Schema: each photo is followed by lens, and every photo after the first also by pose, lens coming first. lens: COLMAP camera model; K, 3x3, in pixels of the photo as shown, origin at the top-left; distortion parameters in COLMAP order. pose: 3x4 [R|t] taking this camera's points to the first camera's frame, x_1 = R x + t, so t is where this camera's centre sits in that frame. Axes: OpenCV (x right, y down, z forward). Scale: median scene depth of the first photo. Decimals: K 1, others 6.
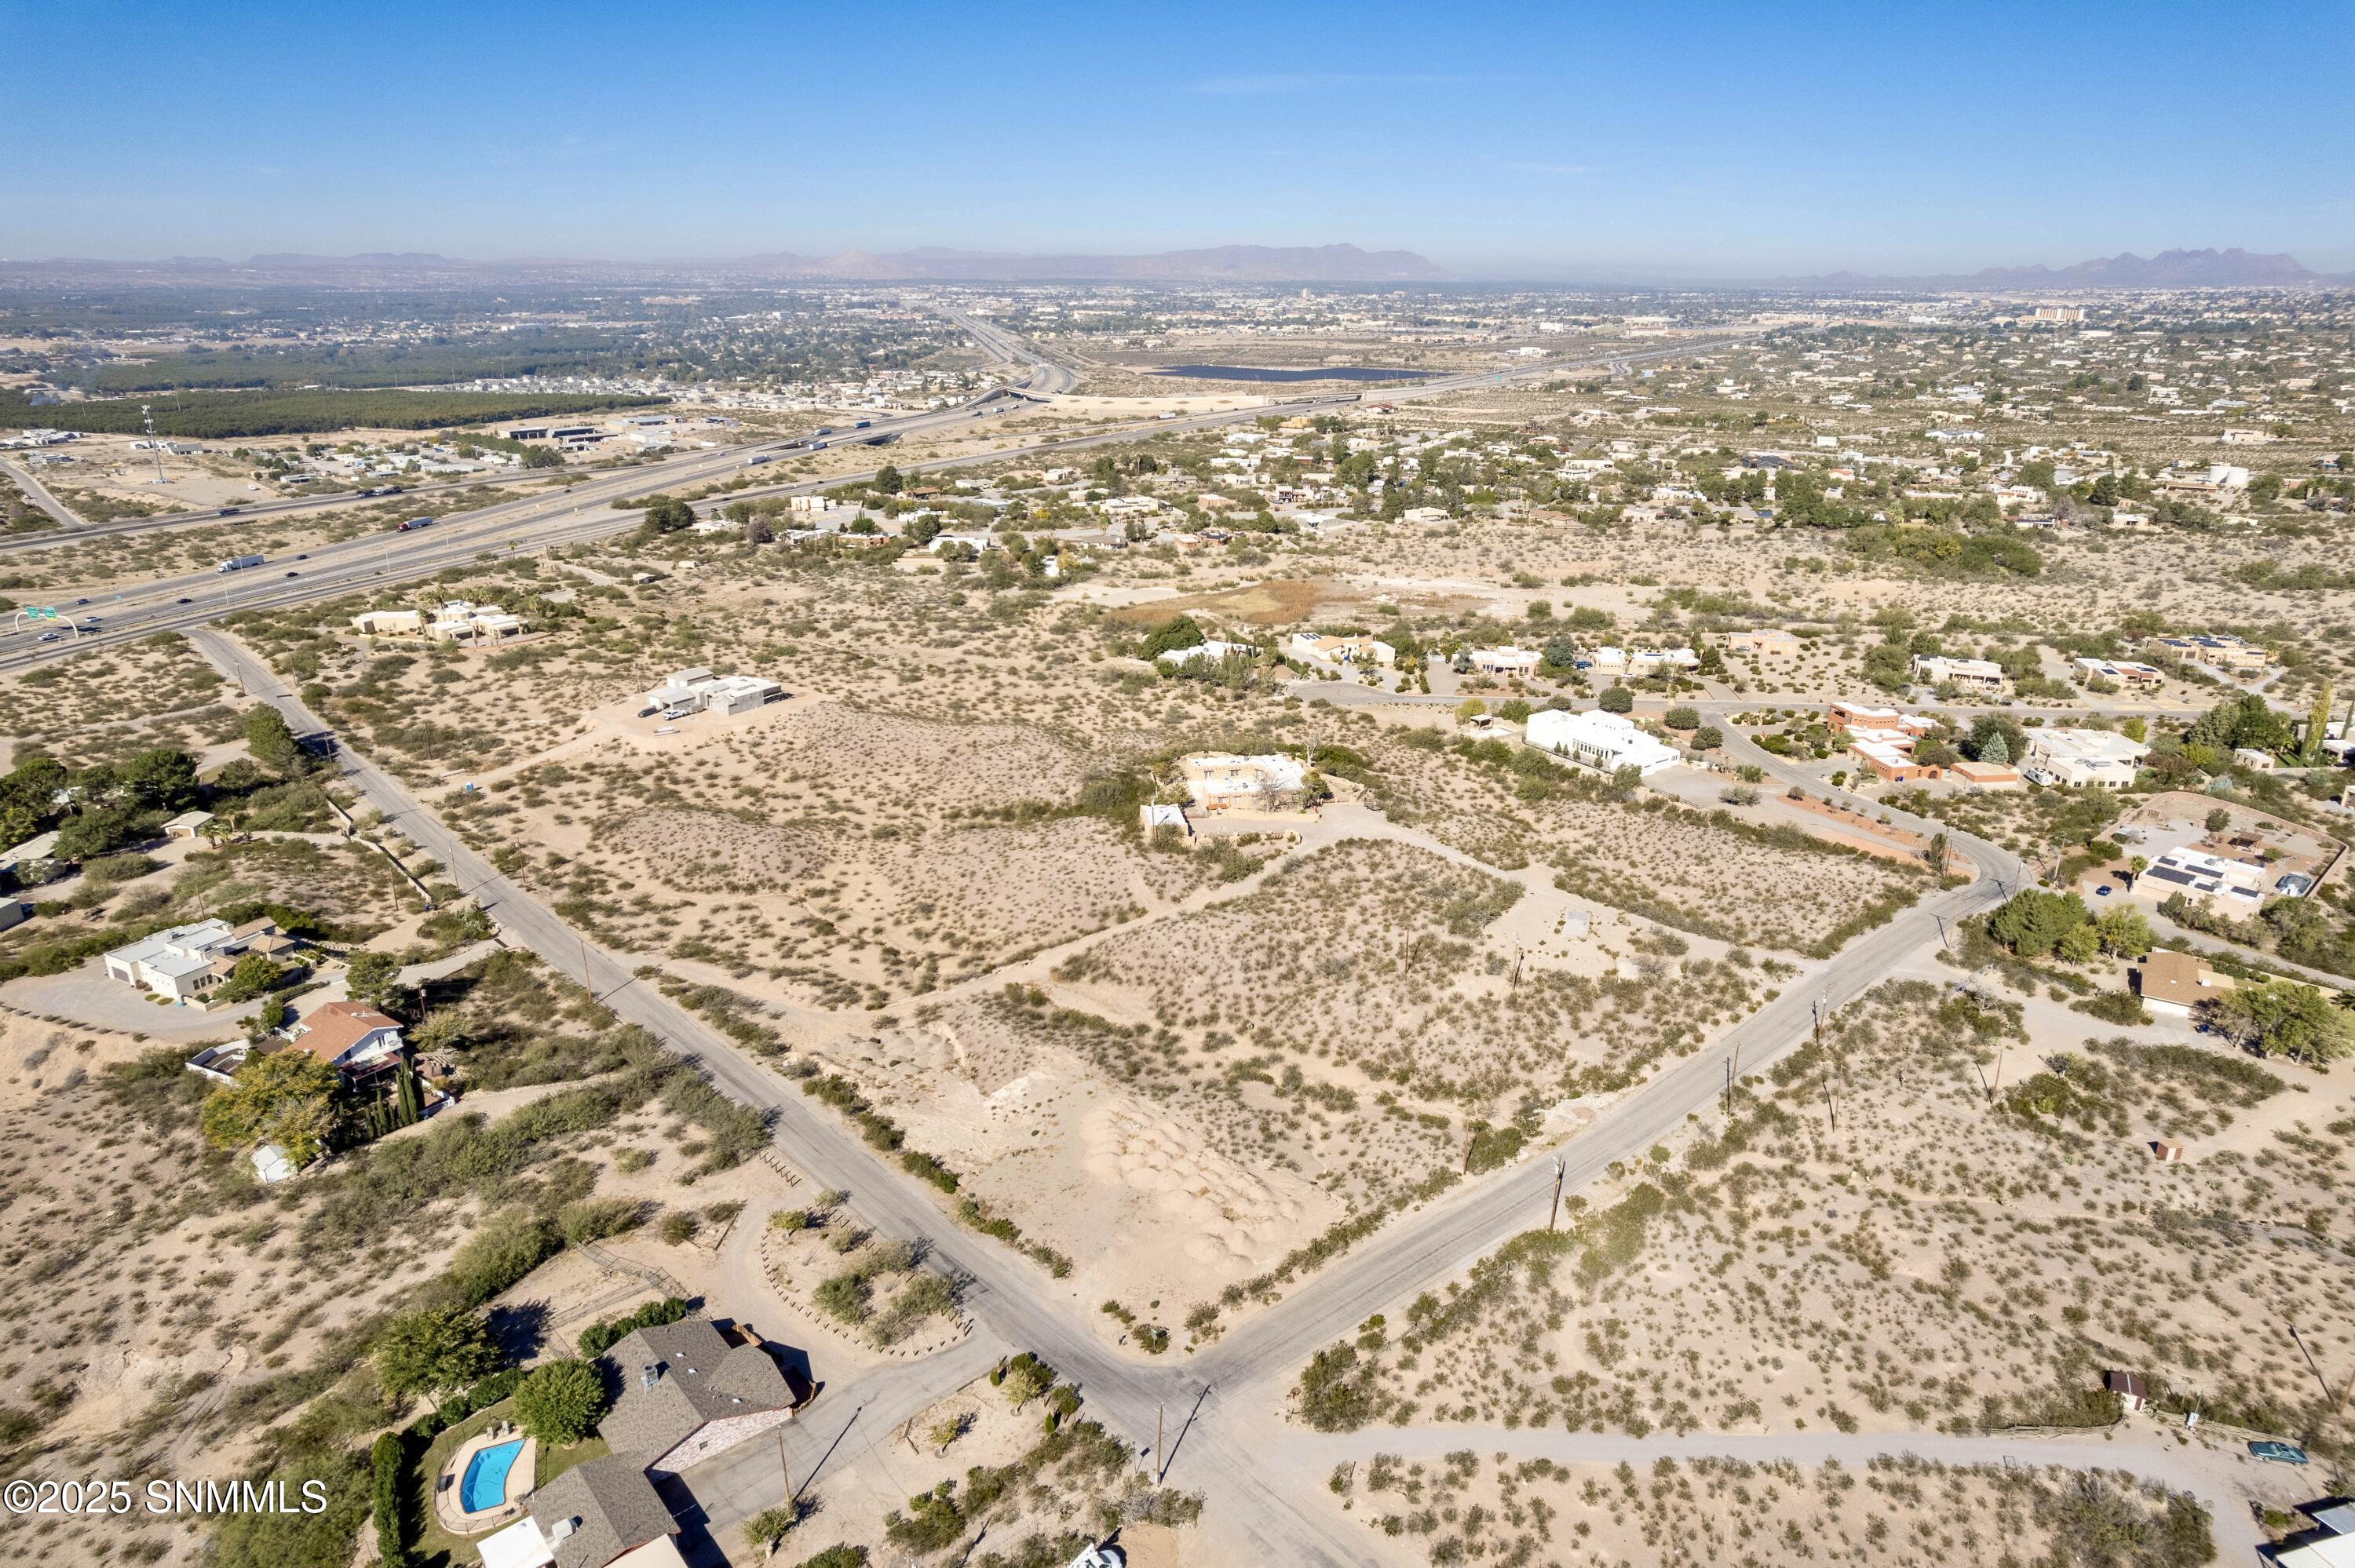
lens RADIAL K [[1500.7, 0, 1178.8], [0, 1500.7, 799.5], [0, 0, 1]] dist [-0.059660, 0.038875]
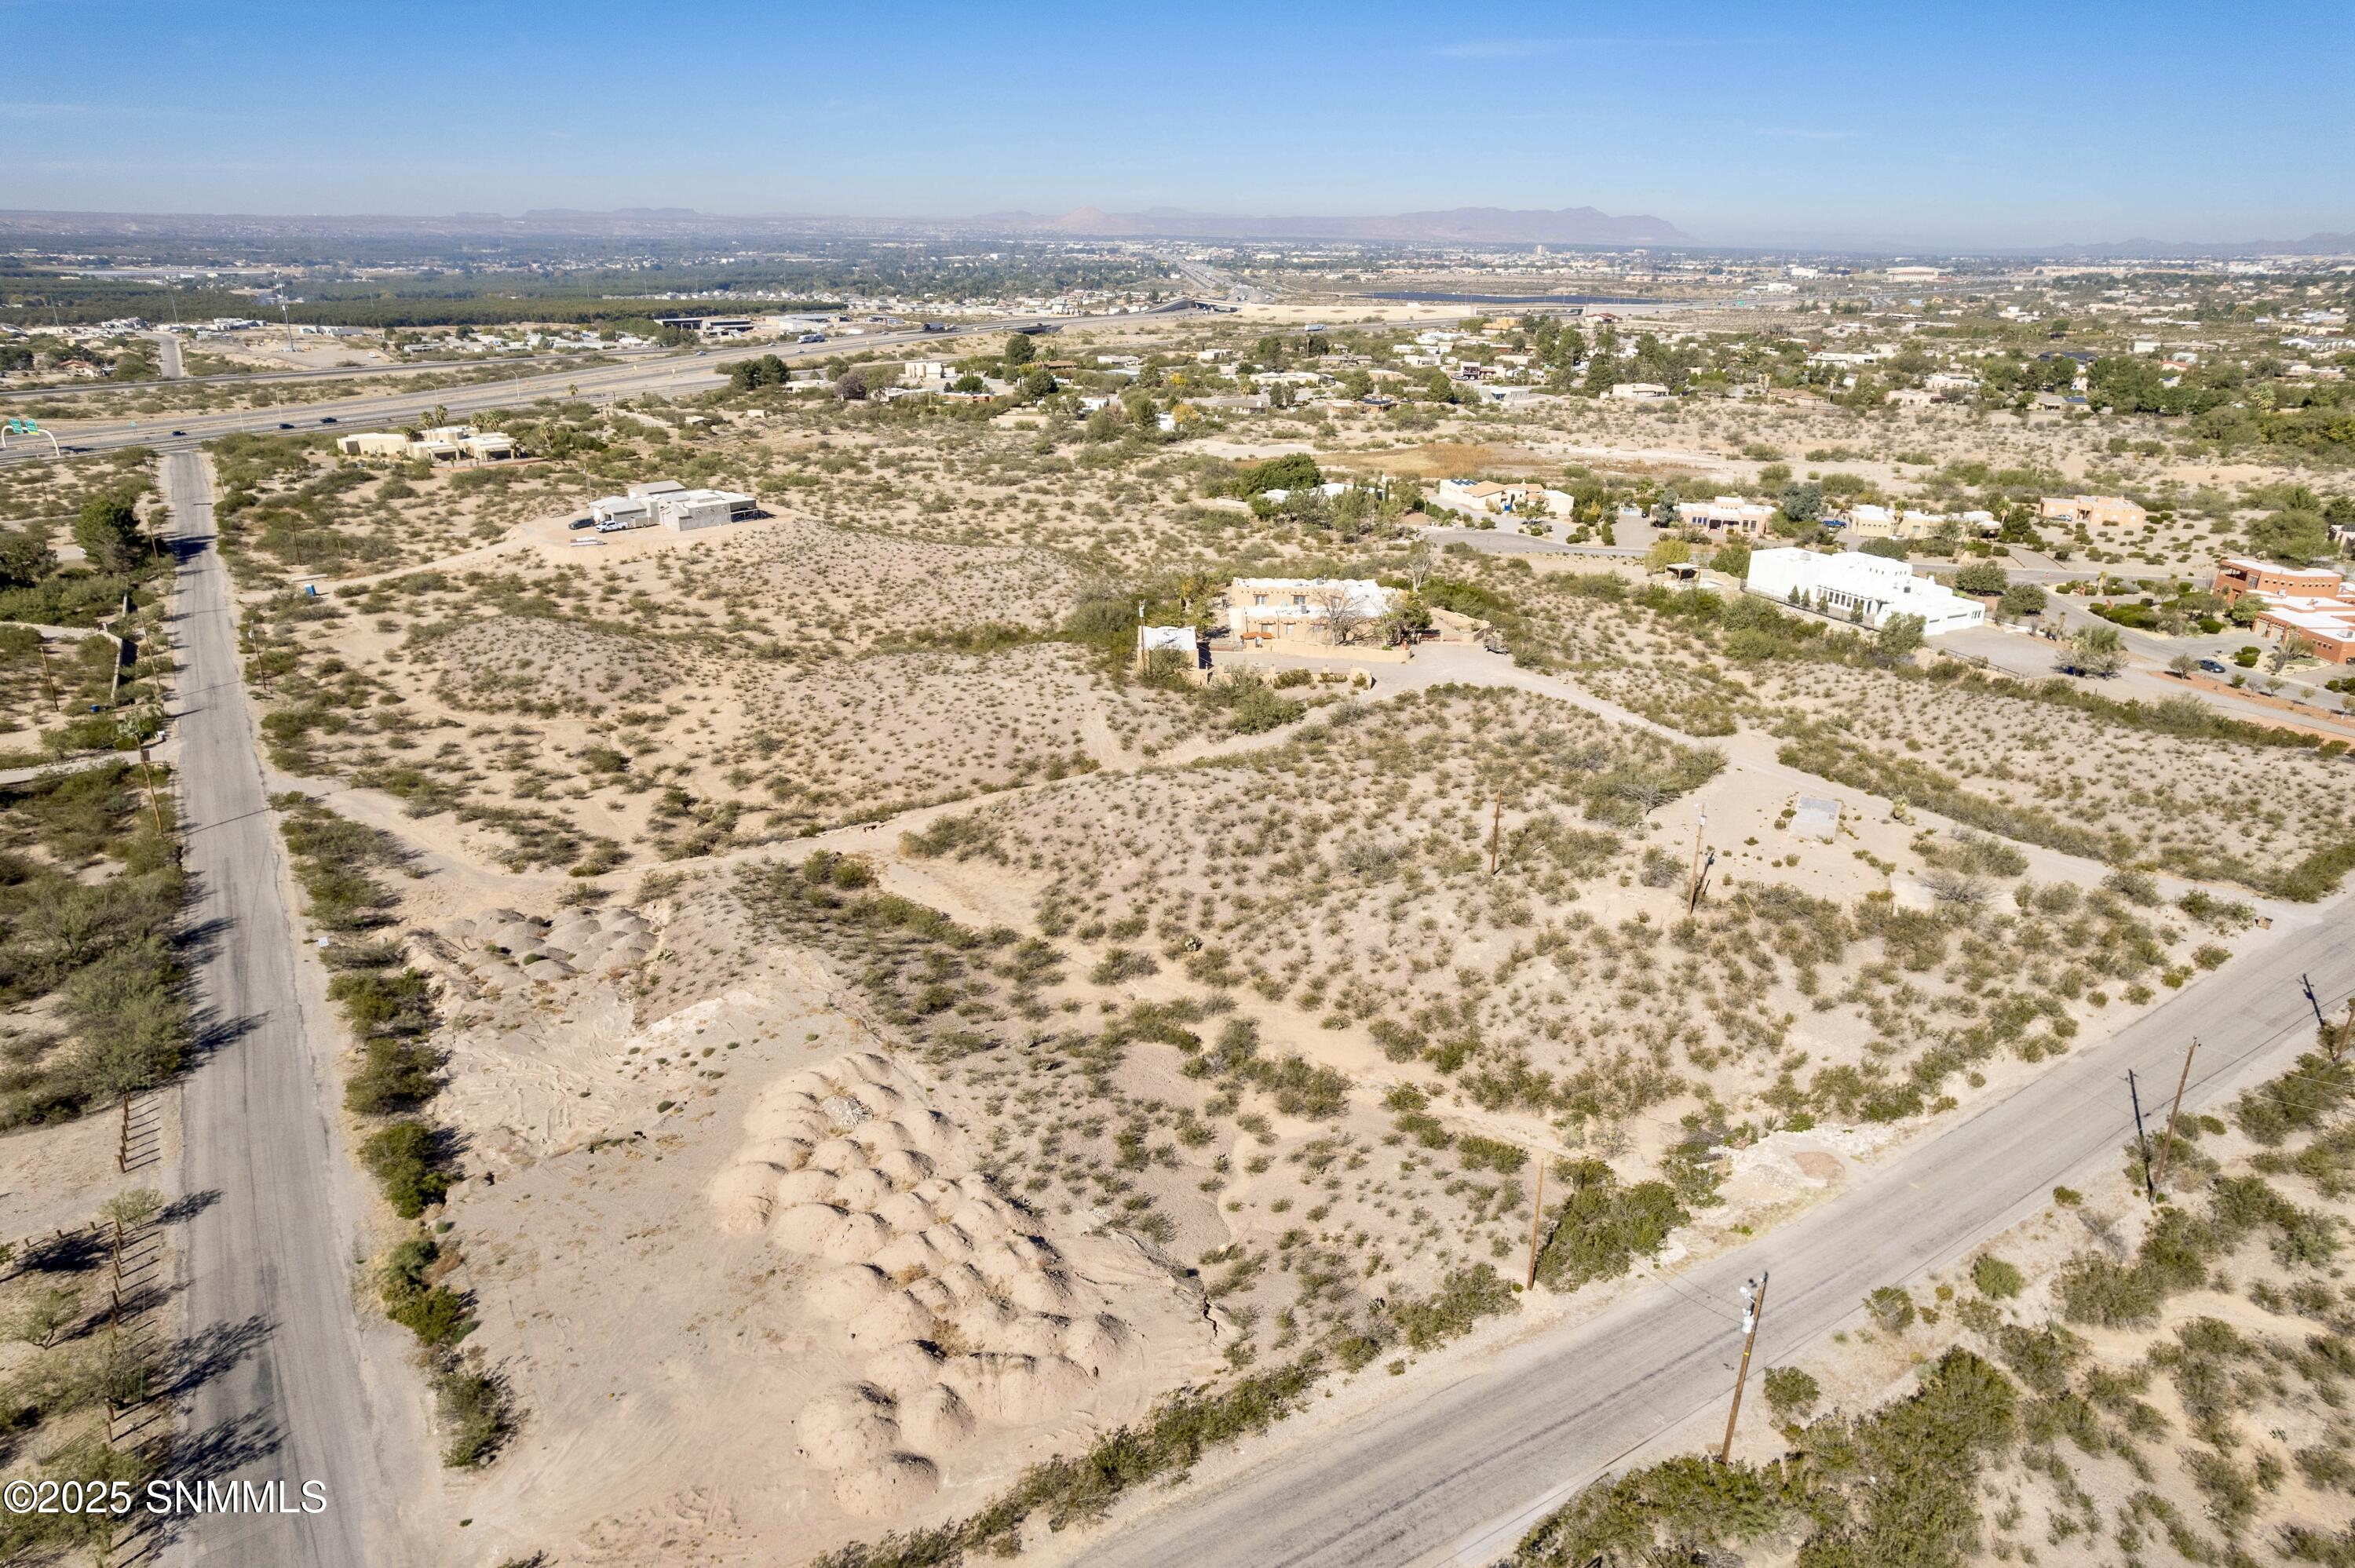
lens RADIAL K [[1512.3, 0, 1177.5], [0, 1512.3, 784.0], [0, 0, 1]] dist [-0.081860, 0.075174]
pose [[0.989220, 0.056521, -0.135091, 0.101412], [-0.055051, 0.998377, 0.014597, 0.074899], [0.135696, -0.007003, 0.990726, 0.400797]]
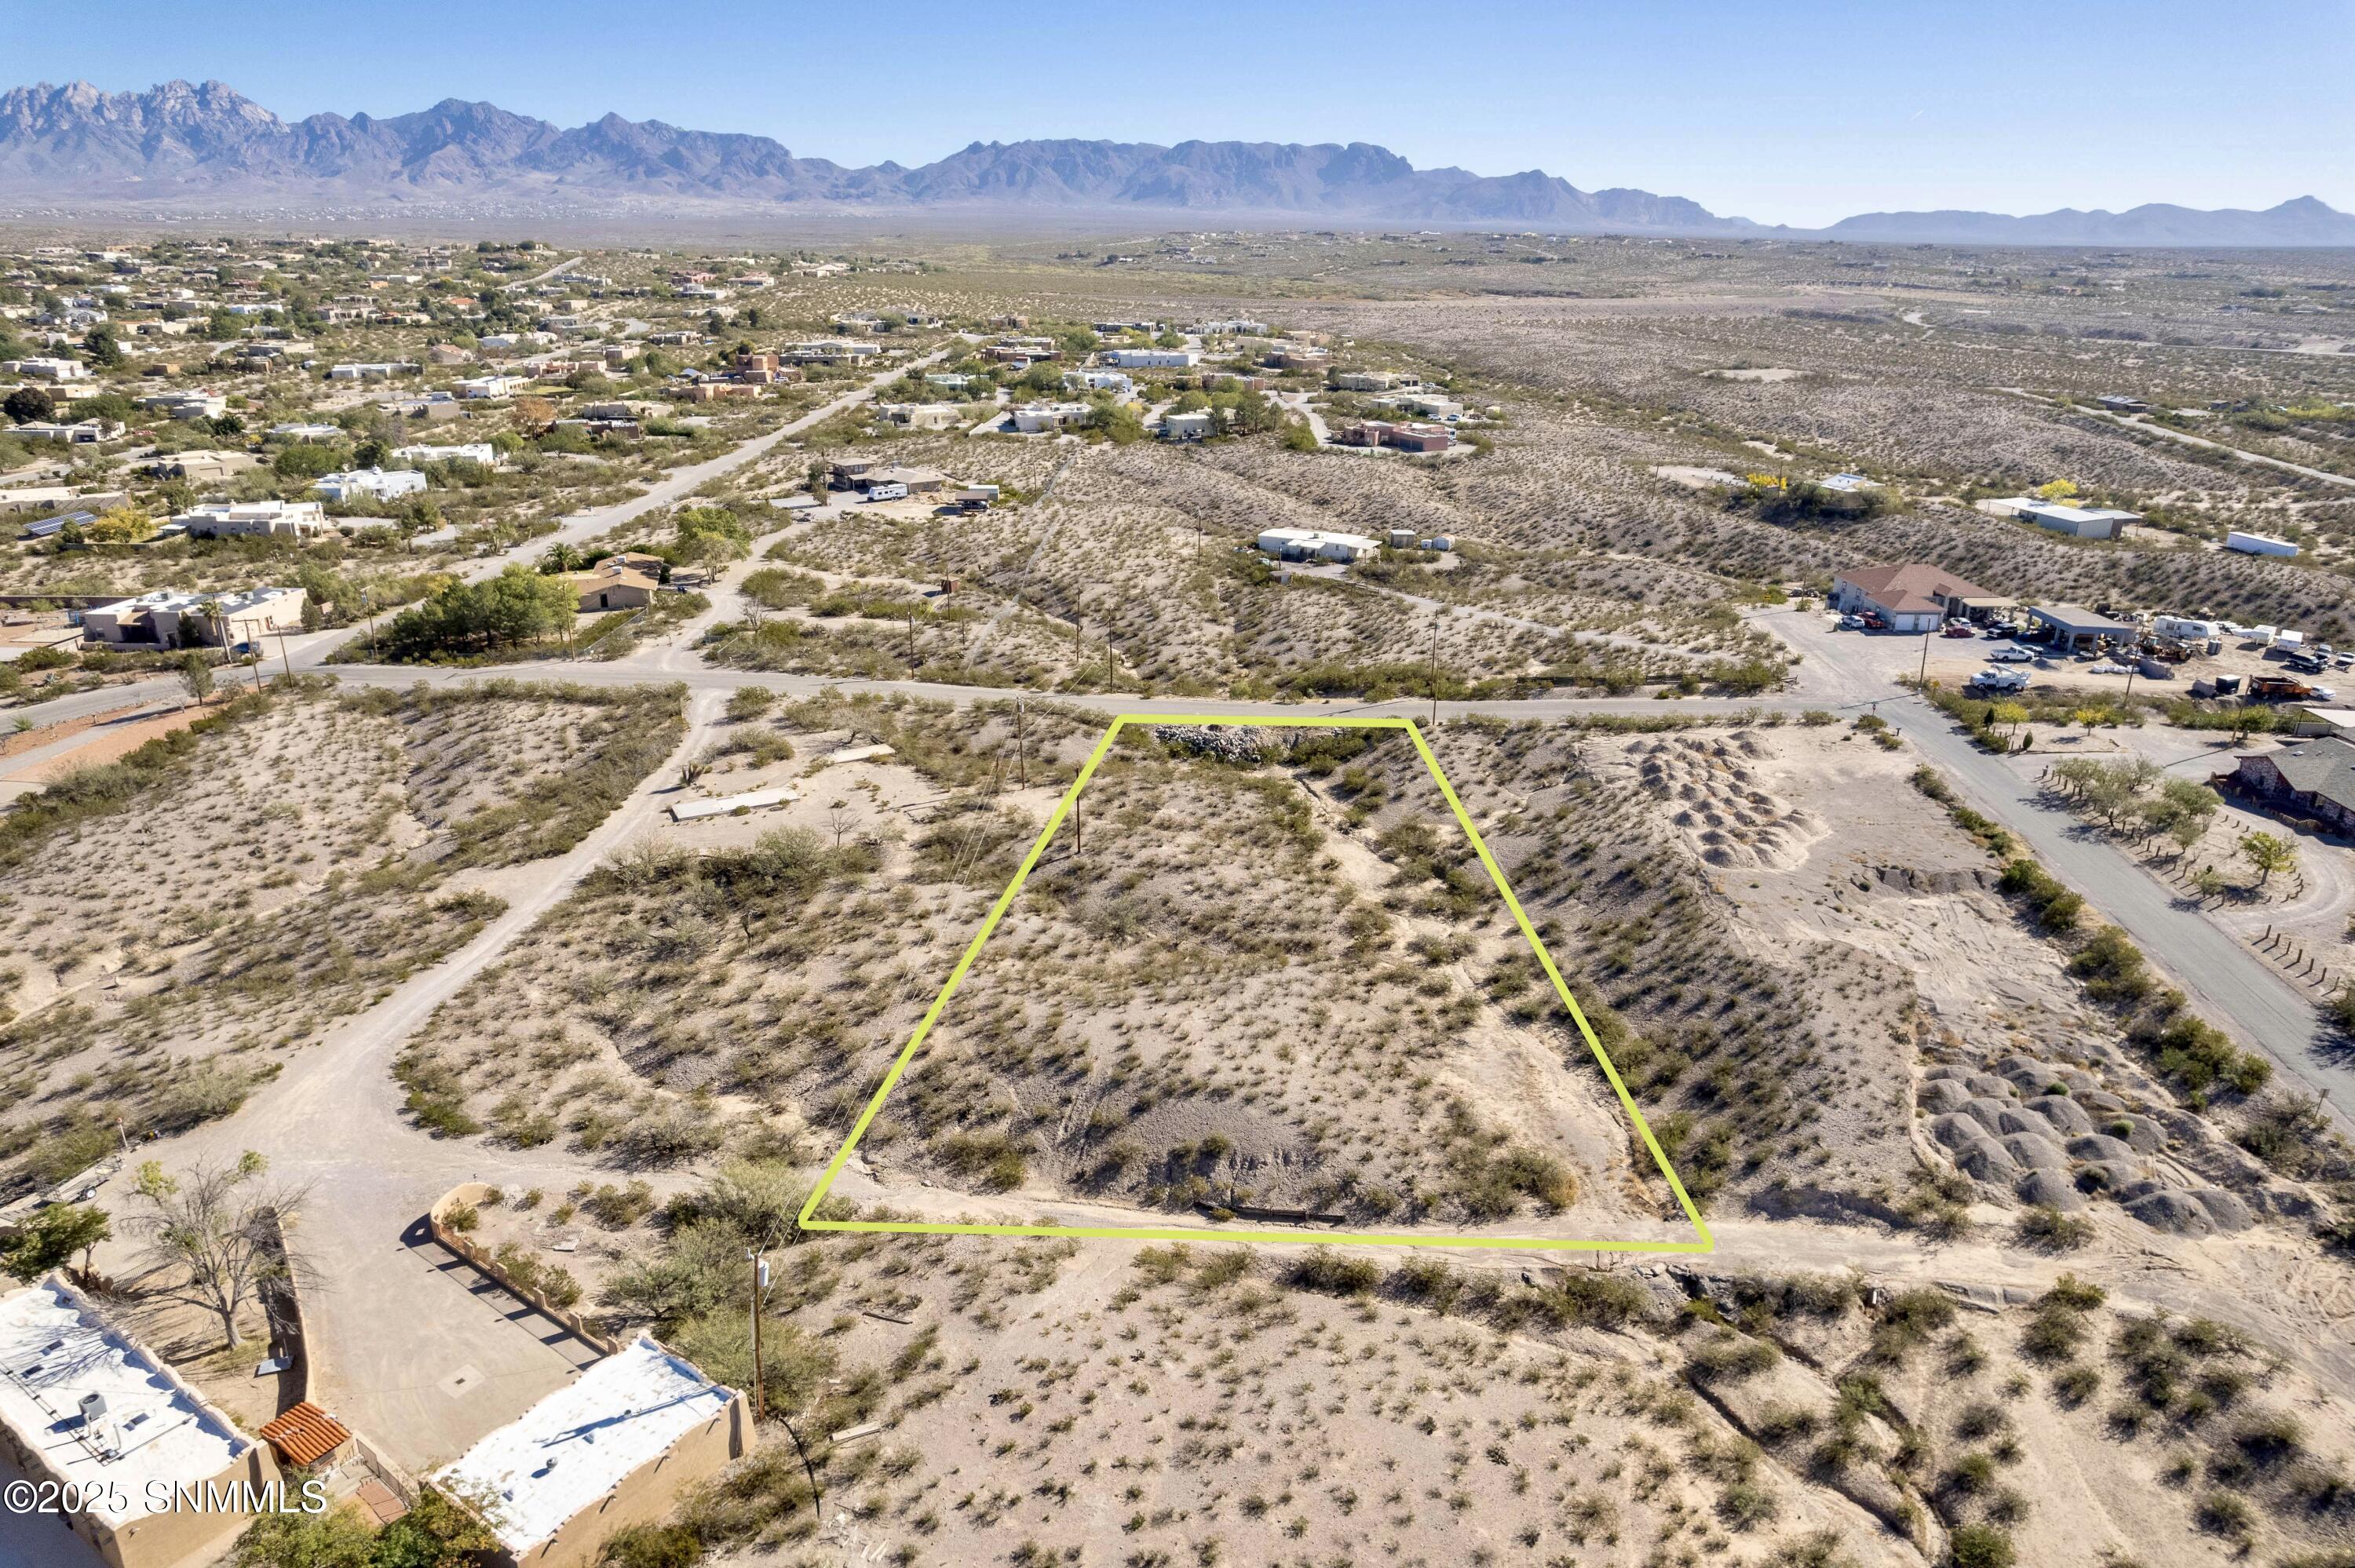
lens RADIAL K [[1512.3, 0, 1177.5], [0, 1512.3, 784.0], [0, 0, 1]] dist [-0.081860, 0.075174]
pose [[-0.718267, -0.249623, 0.649447, -0.229975], [0.223296, 0.801344, 0.554965, -0.203948], [-0.658962, 0.543632, -0.519839, 1.168552]]
